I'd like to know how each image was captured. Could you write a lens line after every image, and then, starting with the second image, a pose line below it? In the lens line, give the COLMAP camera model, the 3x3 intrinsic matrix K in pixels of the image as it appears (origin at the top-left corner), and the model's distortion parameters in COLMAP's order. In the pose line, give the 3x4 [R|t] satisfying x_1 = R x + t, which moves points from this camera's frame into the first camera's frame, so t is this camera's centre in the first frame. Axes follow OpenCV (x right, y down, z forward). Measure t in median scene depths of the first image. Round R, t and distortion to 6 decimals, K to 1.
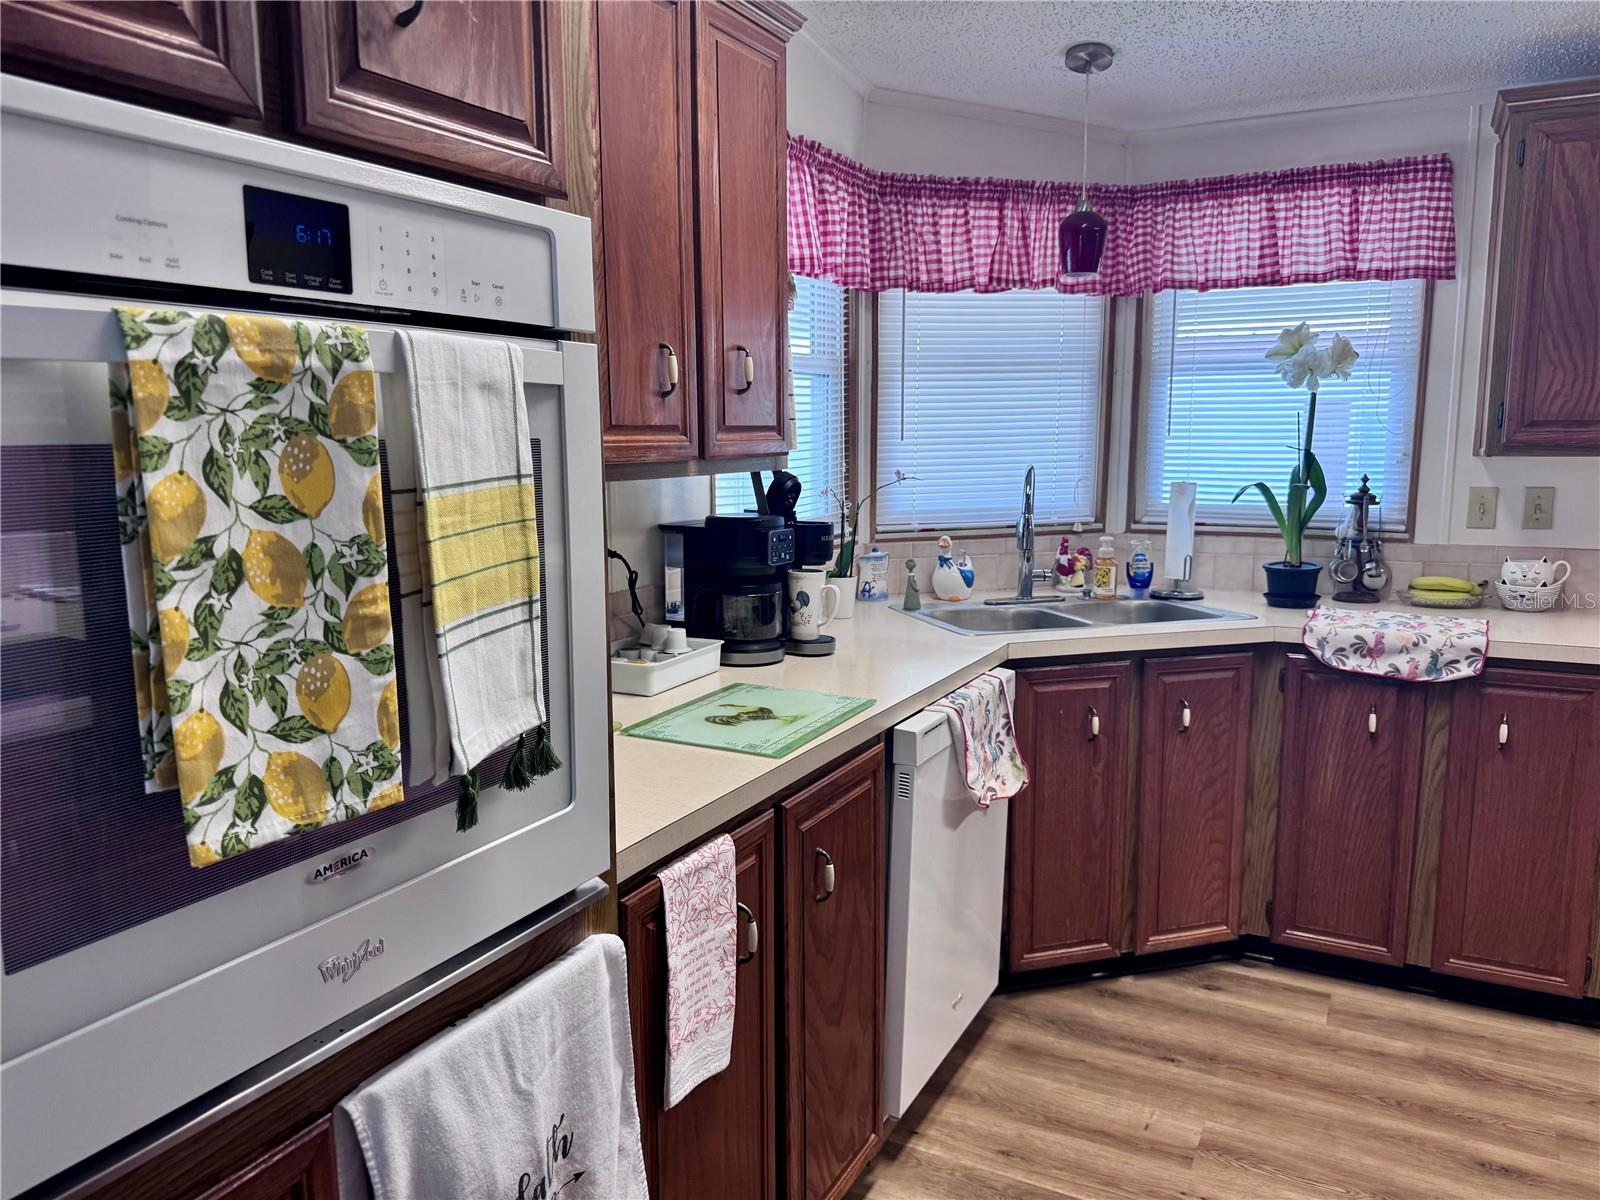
lens RADIAL K [[1136.5, 0, 800.0], [0, 1136.5, 600.0], [0, 0, 1]] dist [0.016463, -0.028872]
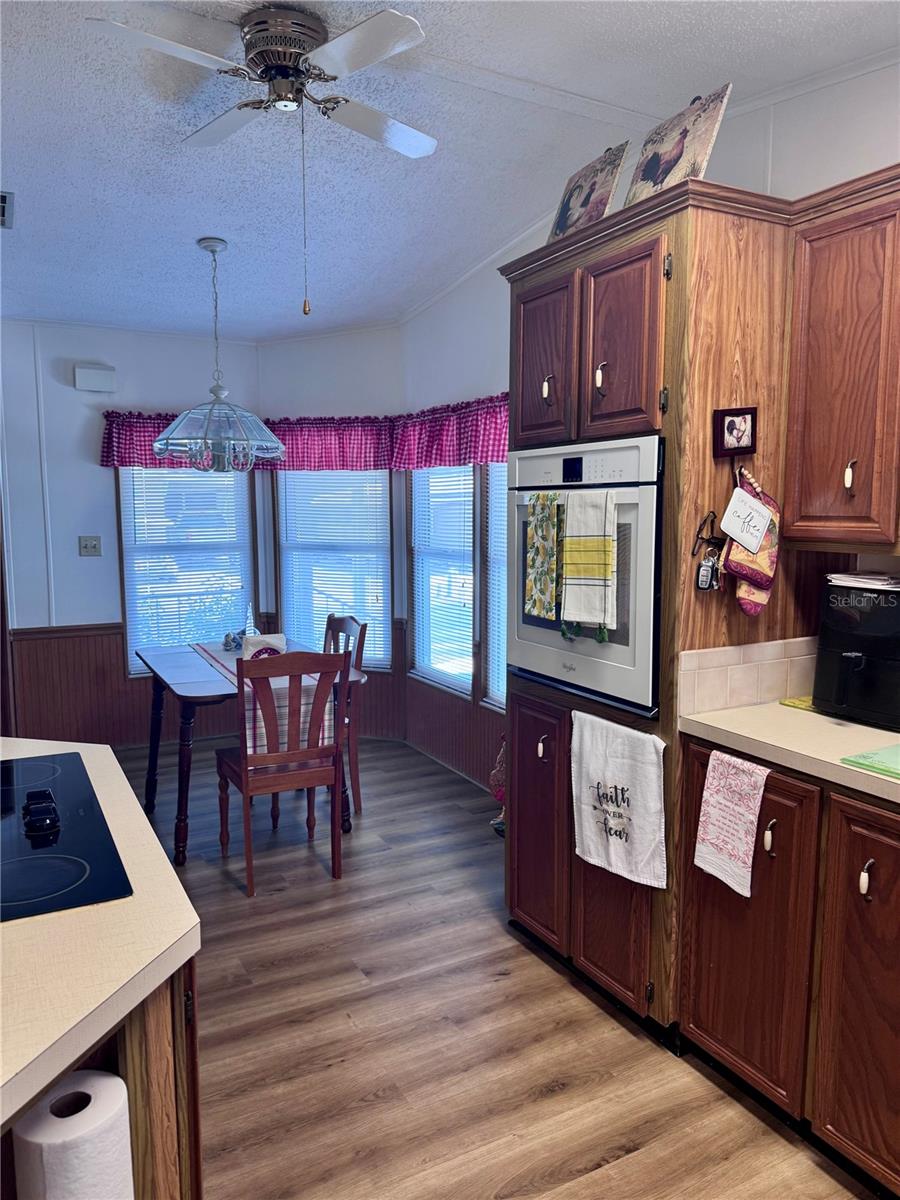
lens RADIAL K [[845.0, 0, 450.0], [0, 845.0, 600.0], [0, 0, 1]] dist [0.083653, -0.116871]
pose [[-0.556029, 0.097431, -0.825432, 2.273867], [-0.119115, 0.973514, 0.195148, -0.414544], [0.822583, 0.206829, -0.529697, 2.361421]]
